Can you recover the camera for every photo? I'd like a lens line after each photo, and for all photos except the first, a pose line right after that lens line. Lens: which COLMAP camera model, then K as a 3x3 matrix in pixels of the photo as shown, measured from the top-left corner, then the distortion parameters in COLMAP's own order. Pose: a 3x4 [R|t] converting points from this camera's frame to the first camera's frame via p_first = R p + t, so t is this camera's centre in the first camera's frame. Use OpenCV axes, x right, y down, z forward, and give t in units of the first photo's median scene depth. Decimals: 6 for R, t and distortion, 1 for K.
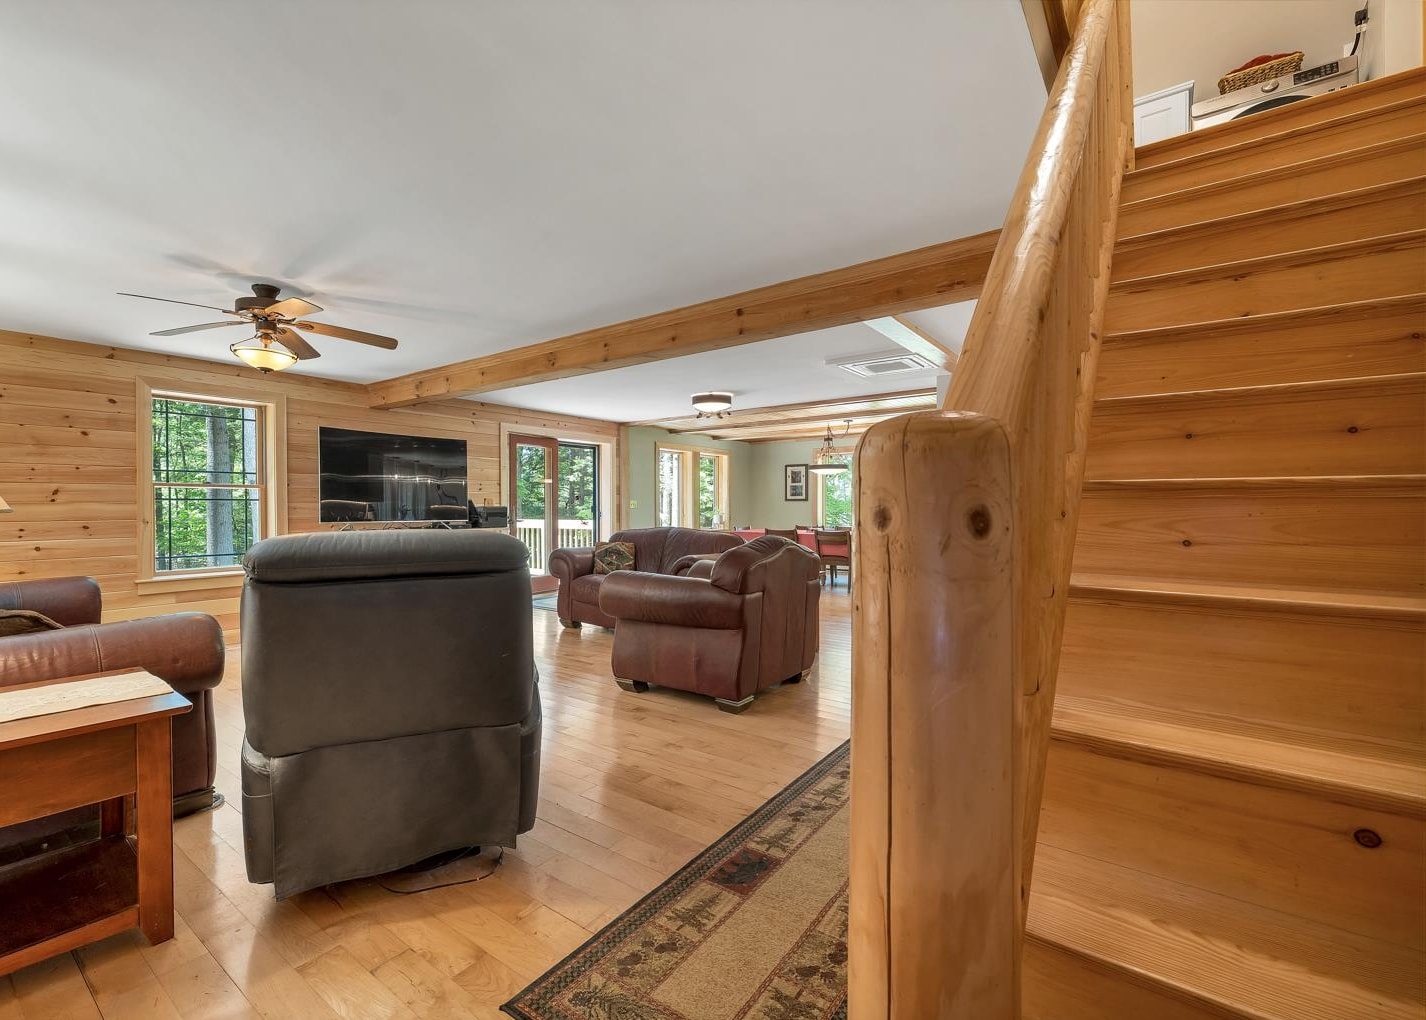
lens RADIAL K [[631.2, 0, 656.7], [0, 631.2, 514.4], [0, 0, 1]] dist [0.000005, -0.000068]
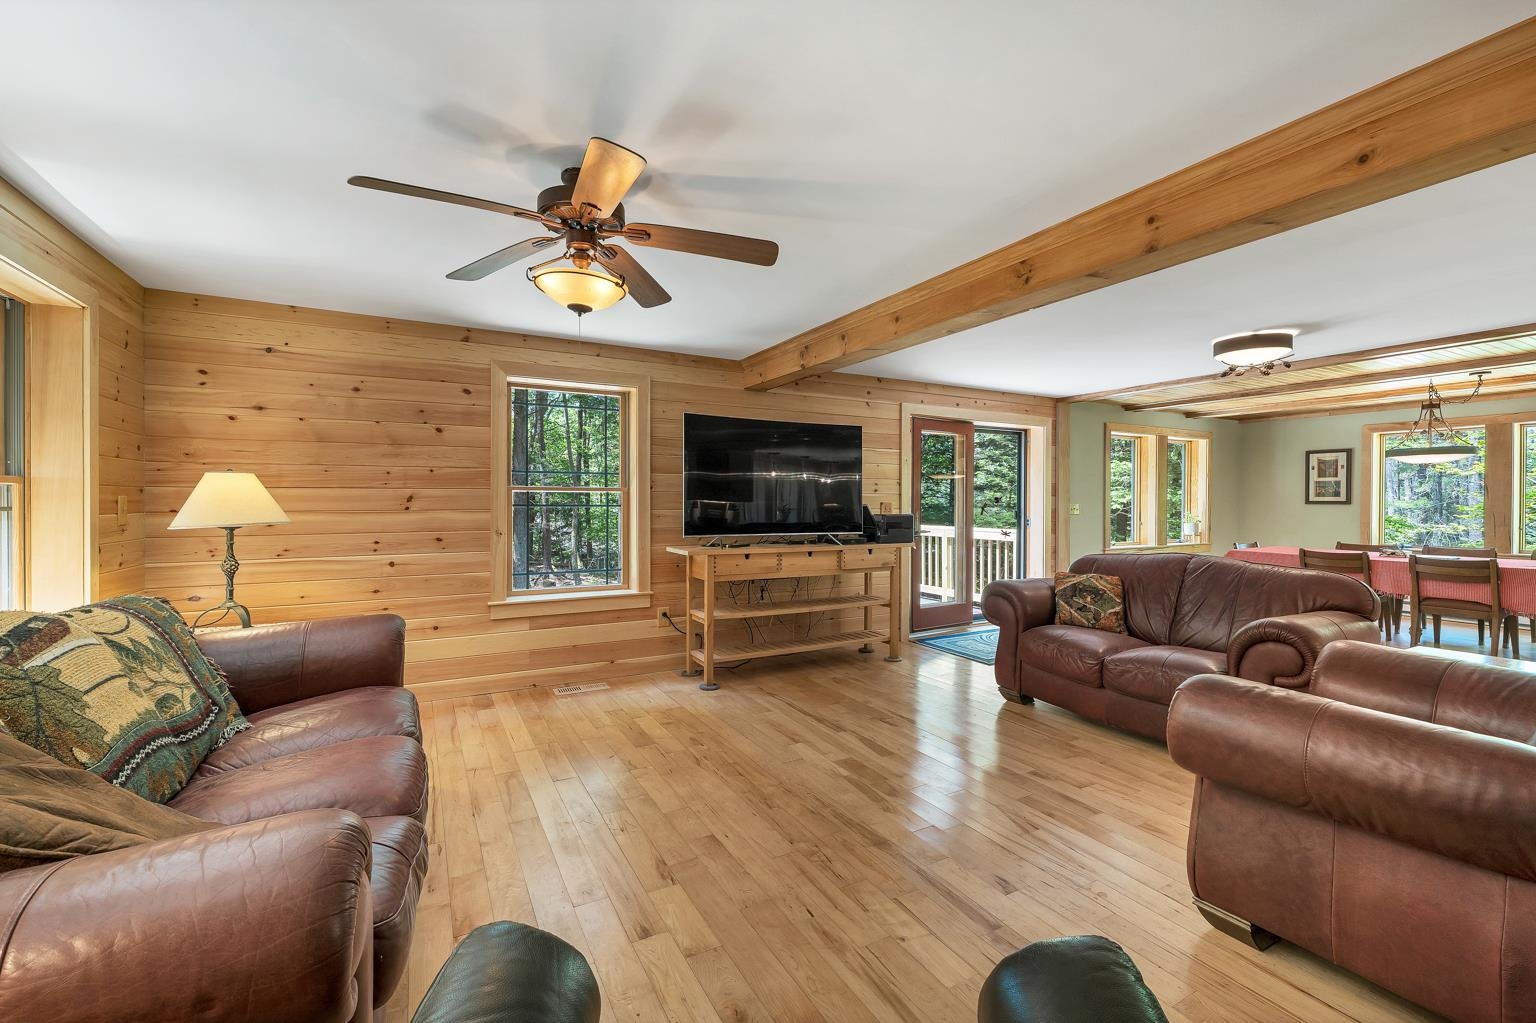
lens RADIAL K [[637.8, 0, 762.1], [0, 637.8, 500.4], [0, 0, 1]] dist [0.001345, 0.000174]
pose [[0.916485, 0.005774, -0.400027, -0.114328], [-0.011681, 0.999856, -0.012330, -0.019943], [0.399898, 0.015973, 0.916421, 0.279556]]
